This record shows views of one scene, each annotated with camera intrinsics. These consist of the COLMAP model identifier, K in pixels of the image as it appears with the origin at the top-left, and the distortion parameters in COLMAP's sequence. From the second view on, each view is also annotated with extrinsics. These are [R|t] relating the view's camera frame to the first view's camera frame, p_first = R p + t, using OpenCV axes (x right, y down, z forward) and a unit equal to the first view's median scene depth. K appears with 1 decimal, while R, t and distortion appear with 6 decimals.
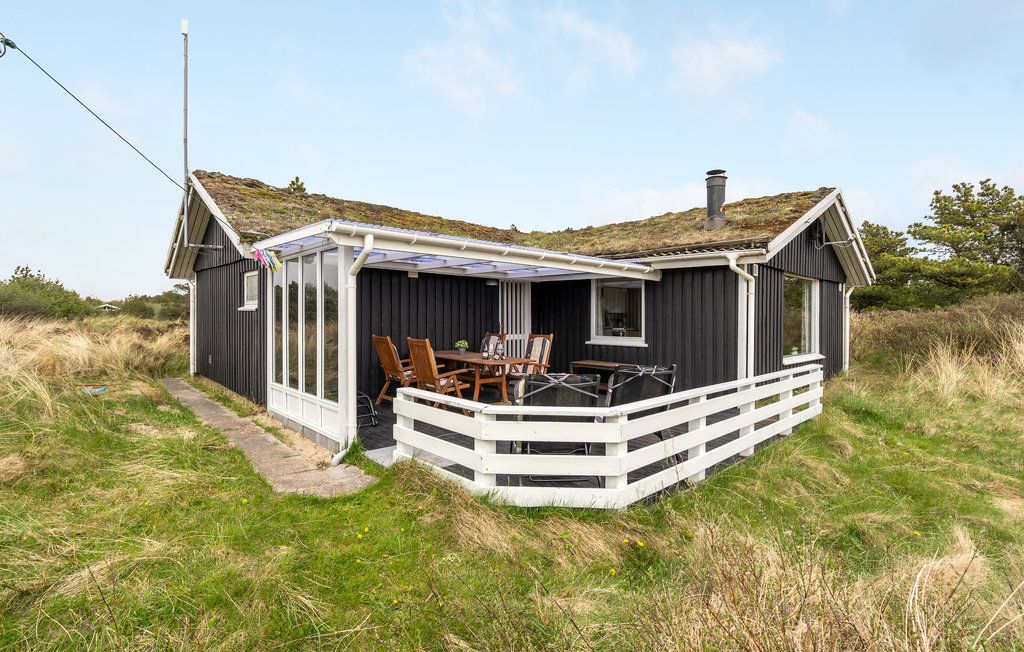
lens RADIAL K [[477.6, 0, 512.0], [0, 477.6, 326.0], [0, 0, 1]] dist [-0.002631, 0.005101]
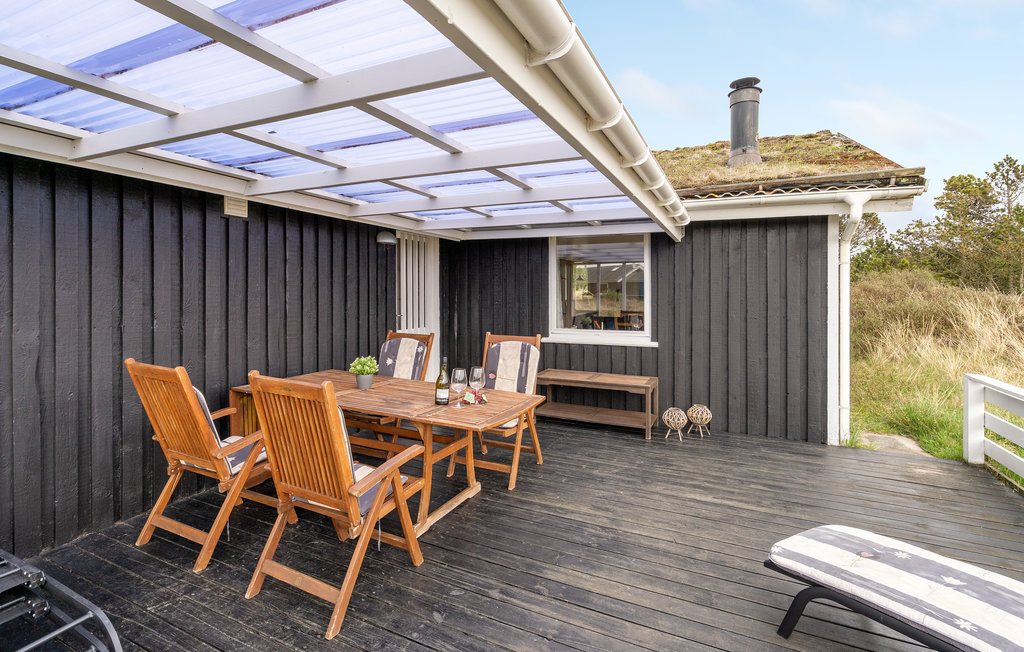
lens RADIAL K [[501.5, 0, 512.1], [0, 501.5, 294.5], [0, 0, 1]] dist [-0.023711, 0.000430]
pose [[0.926432, -0.005653, 0.376421, -0.148242], [0.011486, 0.999846, -0.013254, -0.019478], [-0.376288, 0.016602, 0.926354, 0.498035]]
